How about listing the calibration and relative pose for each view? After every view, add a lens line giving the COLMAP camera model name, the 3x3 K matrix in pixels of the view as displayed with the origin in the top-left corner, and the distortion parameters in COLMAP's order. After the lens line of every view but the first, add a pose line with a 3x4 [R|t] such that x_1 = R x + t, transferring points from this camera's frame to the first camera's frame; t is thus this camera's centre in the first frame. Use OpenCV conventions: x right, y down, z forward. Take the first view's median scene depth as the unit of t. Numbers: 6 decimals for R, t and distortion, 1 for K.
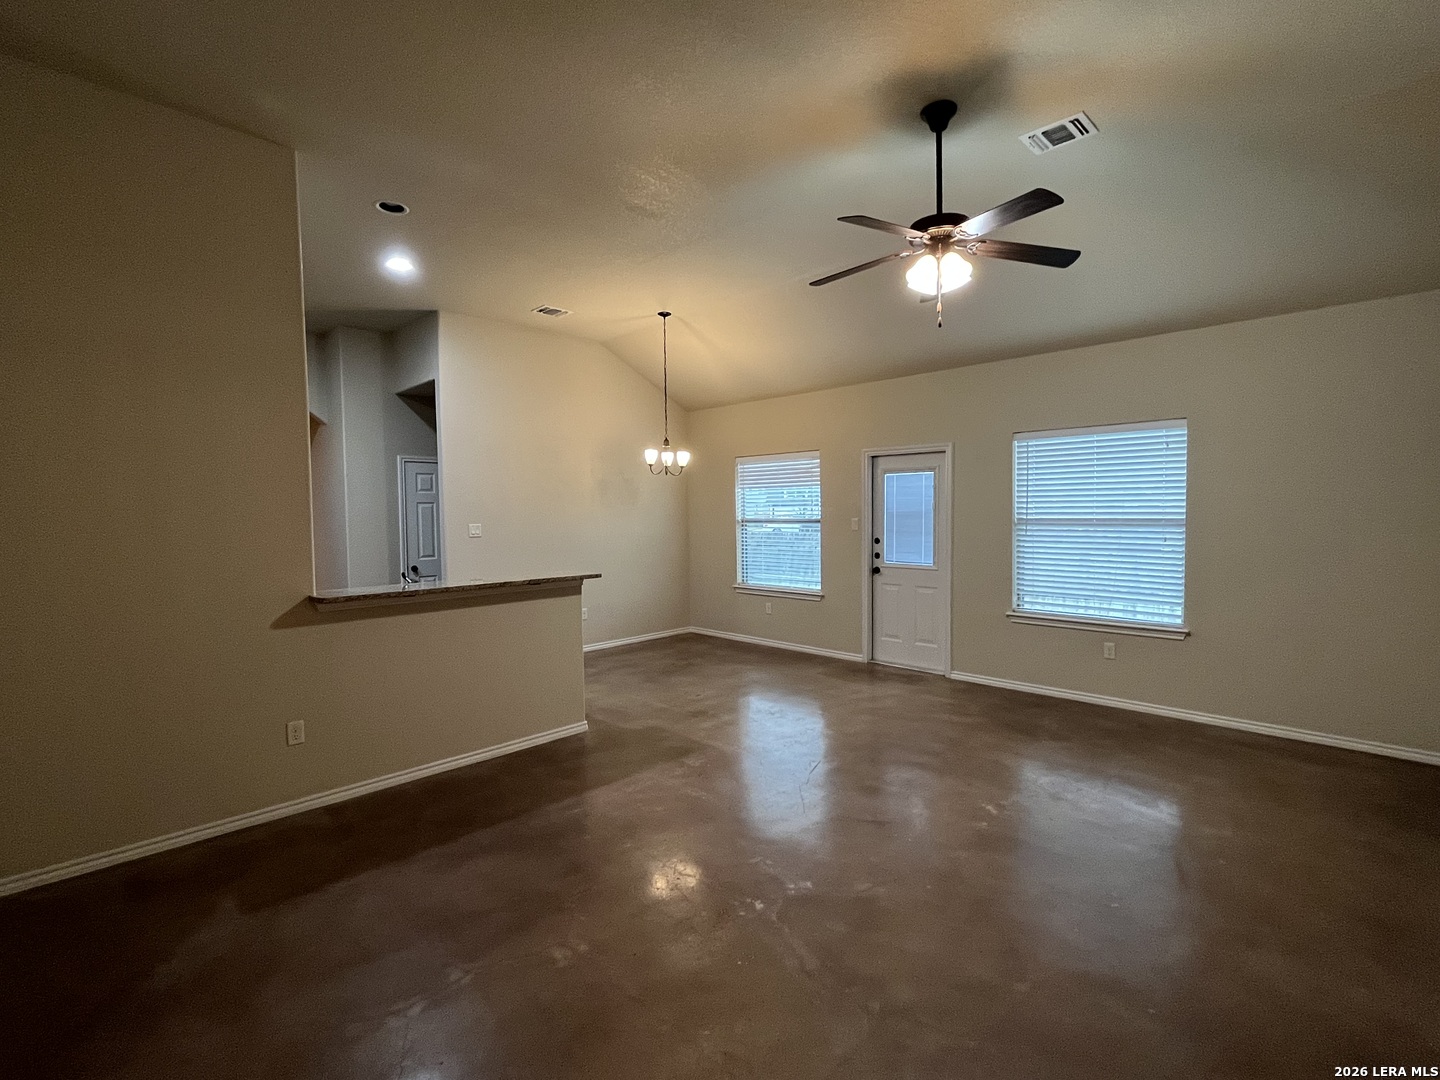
lens RADIAL K [[675.2, 0, 720.0], [0, 675.2, 540.0], [0, 0, 1]] dist [0.000697, 0.000006]
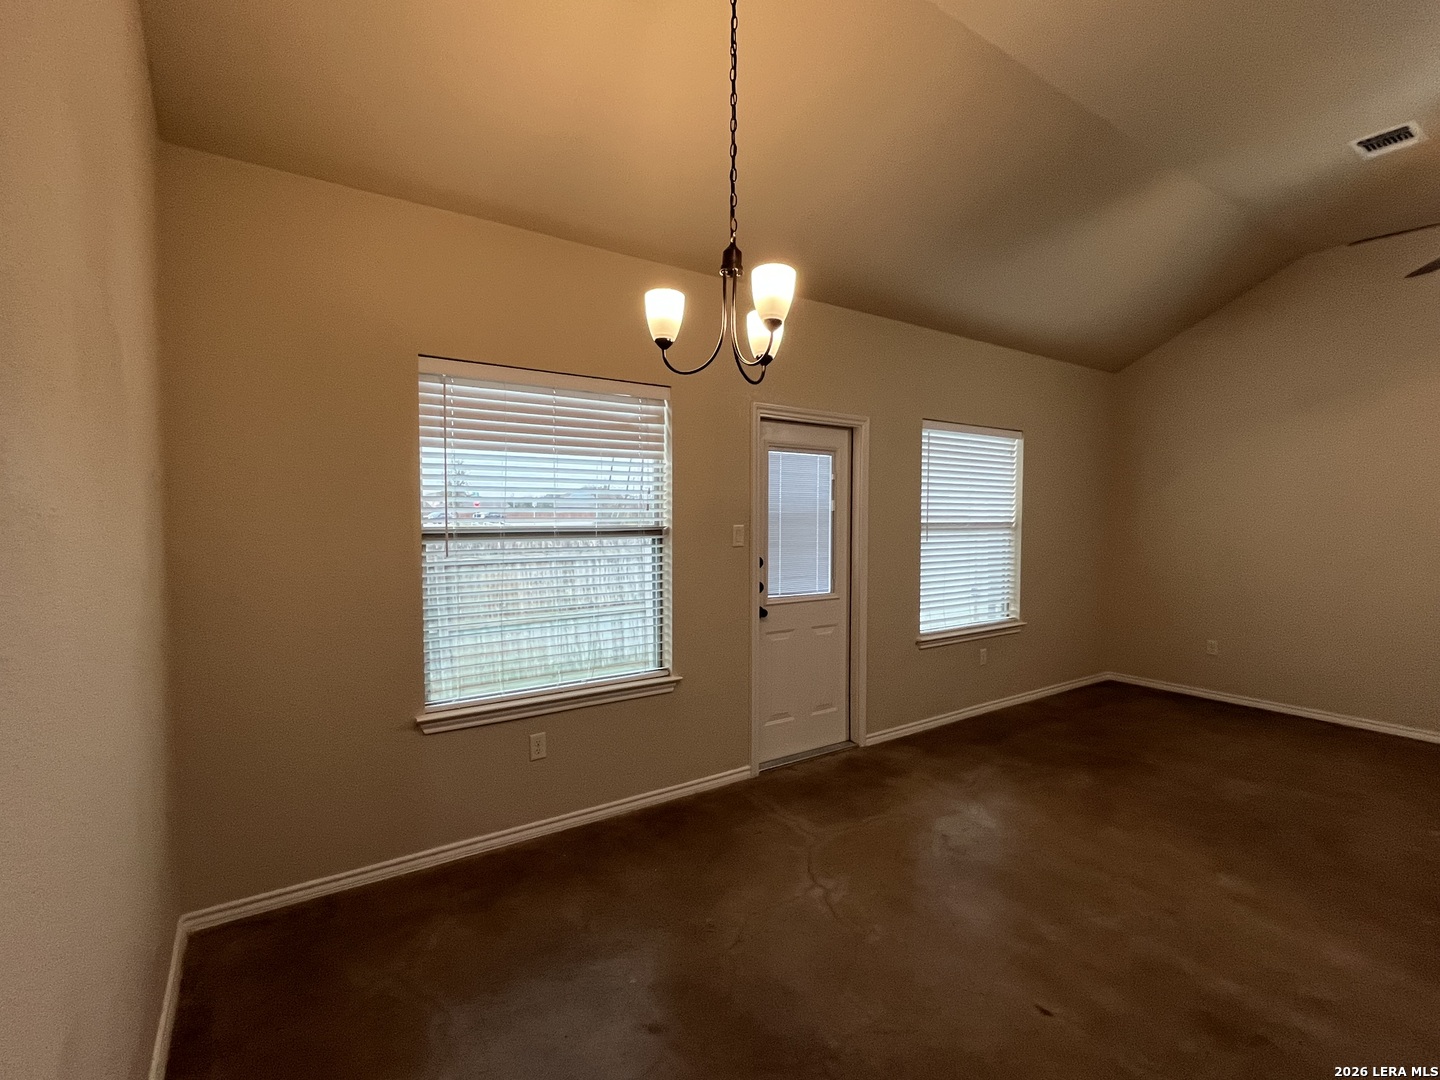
lens RADIAL K [[675.2, 0, 720.0], [0, 675.2, 540.0], [0, 0, 1]] dist [0.000697, 0.000006]
pose [[0.180660, -0.022162, 0.983296, -0.393587], [0.041996, 0.999008, 0.014800, -0.031913], [-0.982649, 0.038620, 0.181412, 1.036885]]
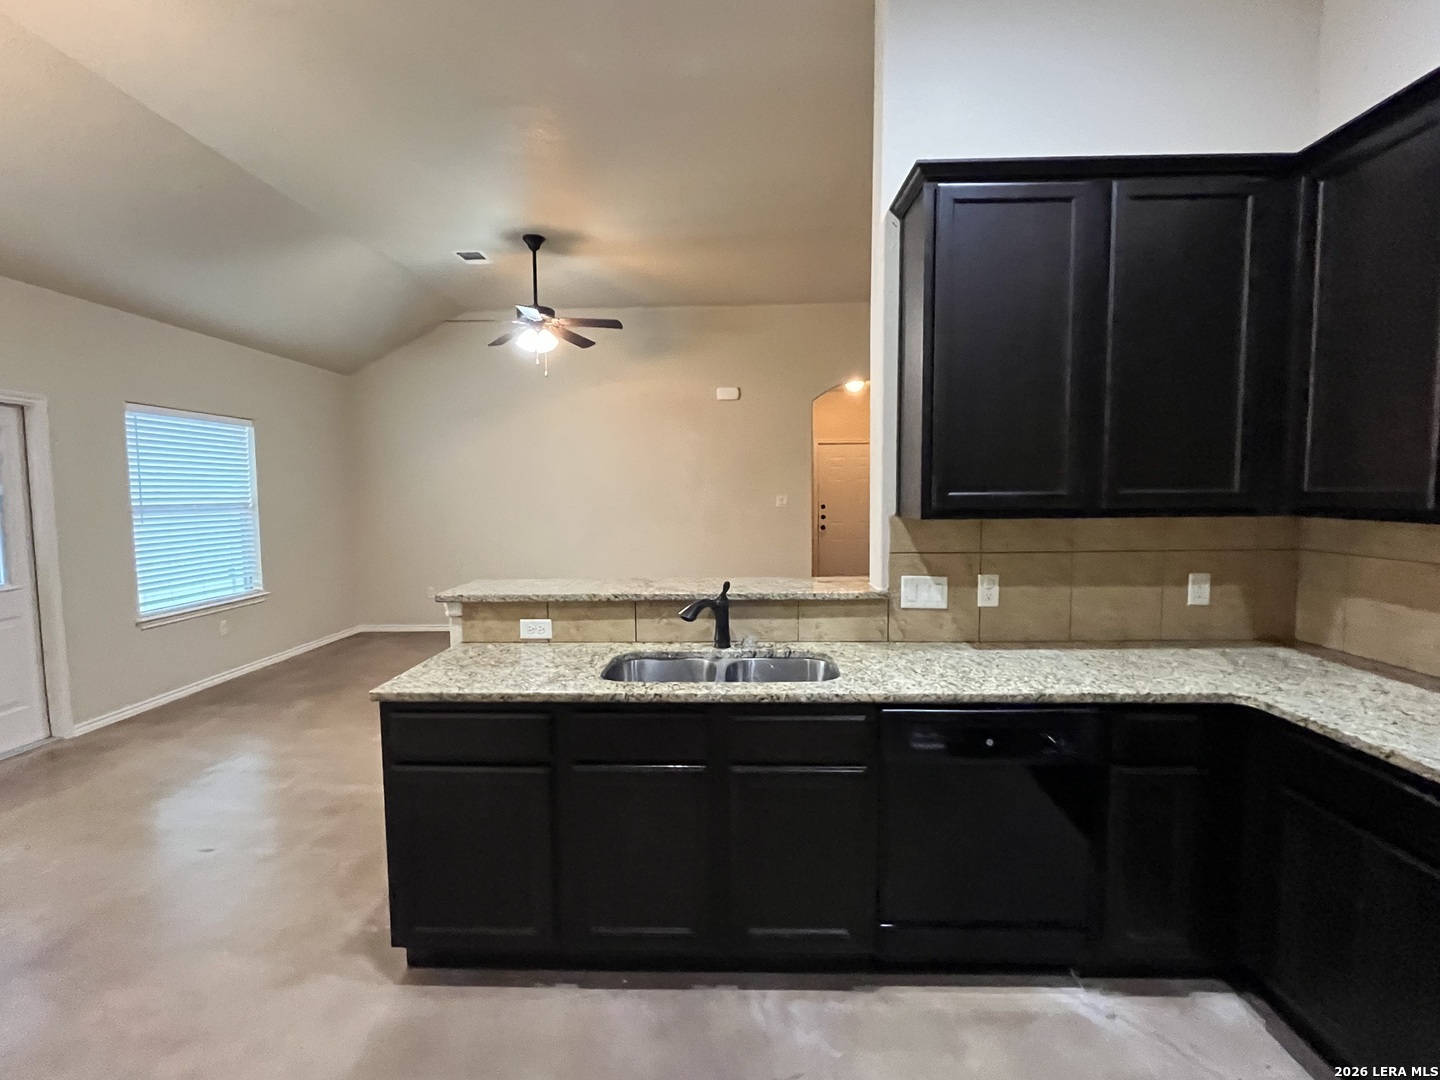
lens RADIAL K [[667.5, 0, 734.7], [0, 667.5, 537.3], [0, 0, 1]] dist [-0.008404, -0.001214]
pose [[-0.690257, -0.025979, 0.723098, -0.630540], [0.060421, 0.993795, 0.093381, -0.023265], [-0.721038, 0.108148, -0.684404, 0.973483]]
